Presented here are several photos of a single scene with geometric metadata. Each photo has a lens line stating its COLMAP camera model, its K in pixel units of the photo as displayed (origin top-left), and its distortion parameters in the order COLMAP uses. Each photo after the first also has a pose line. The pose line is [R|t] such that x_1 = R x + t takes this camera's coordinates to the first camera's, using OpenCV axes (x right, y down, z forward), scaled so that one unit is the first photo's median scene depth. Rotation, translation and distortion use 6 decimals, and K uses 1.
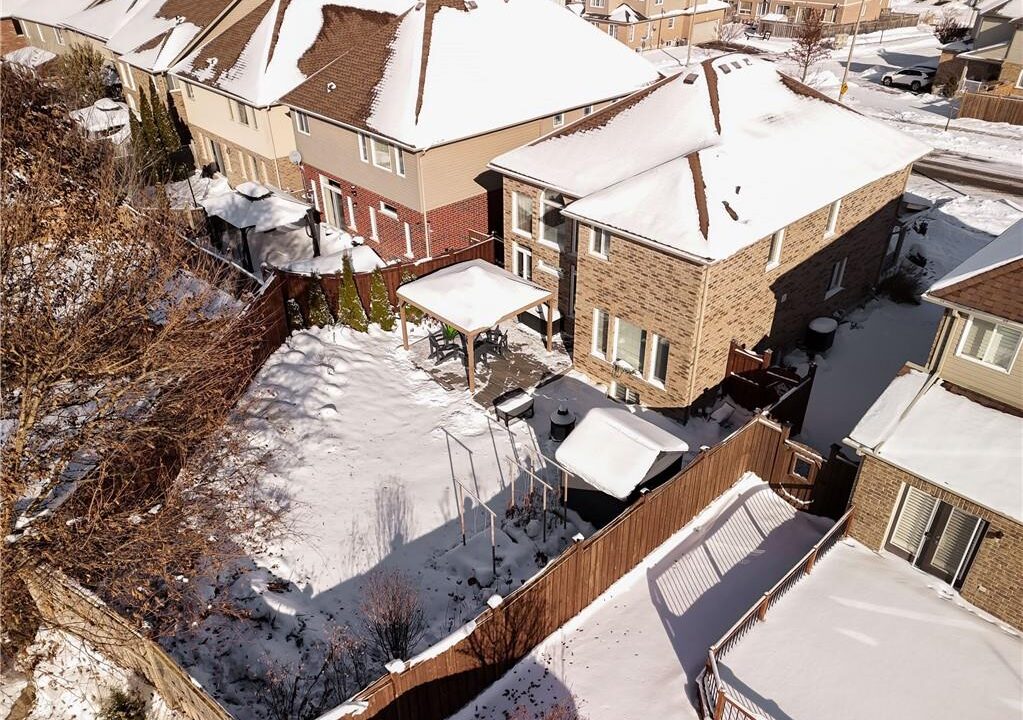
lens RADIAL K [[747.0, 0, 514.7], [0, 747.0, 359.2], [0, 0, 1]] dist [0.078514, -0.063526]
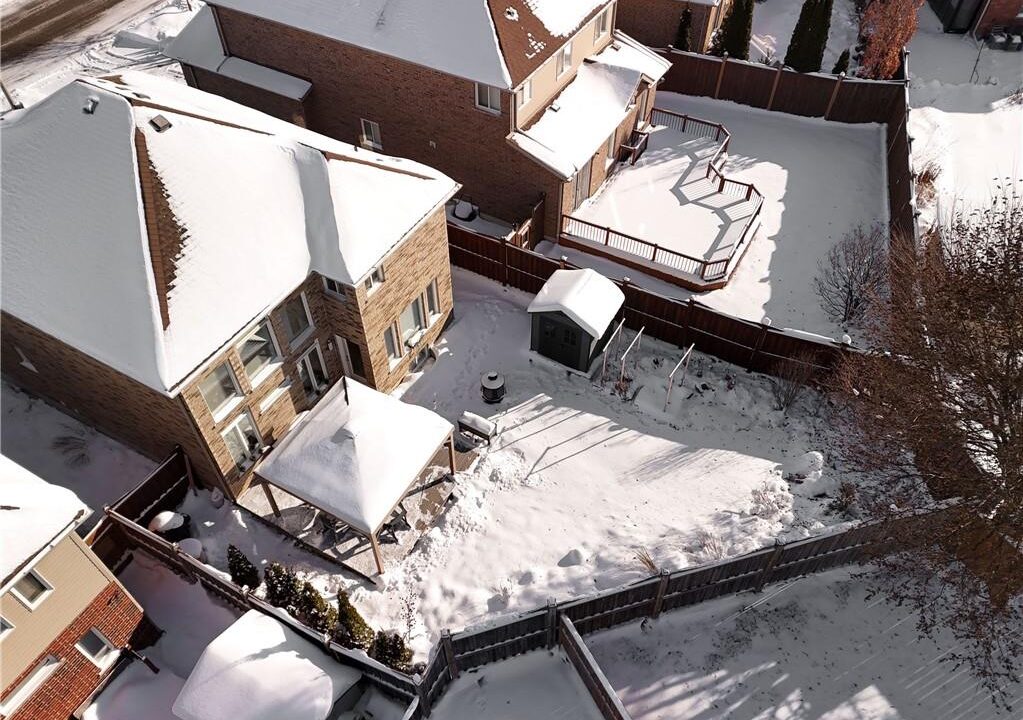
lens RADIAL K [[747.0, 0, 514.7], [0, 747.0, 359.2], [0, 0, 1]] dist [0.078514, -0.063526]
pose [[-0.301897, -0.701812, 0.645228, -0.611866], [0.504751, 0.456493, 0.732694, -0.702175], [-0.808755, 0.546877, 0.216426, 0.705625]]
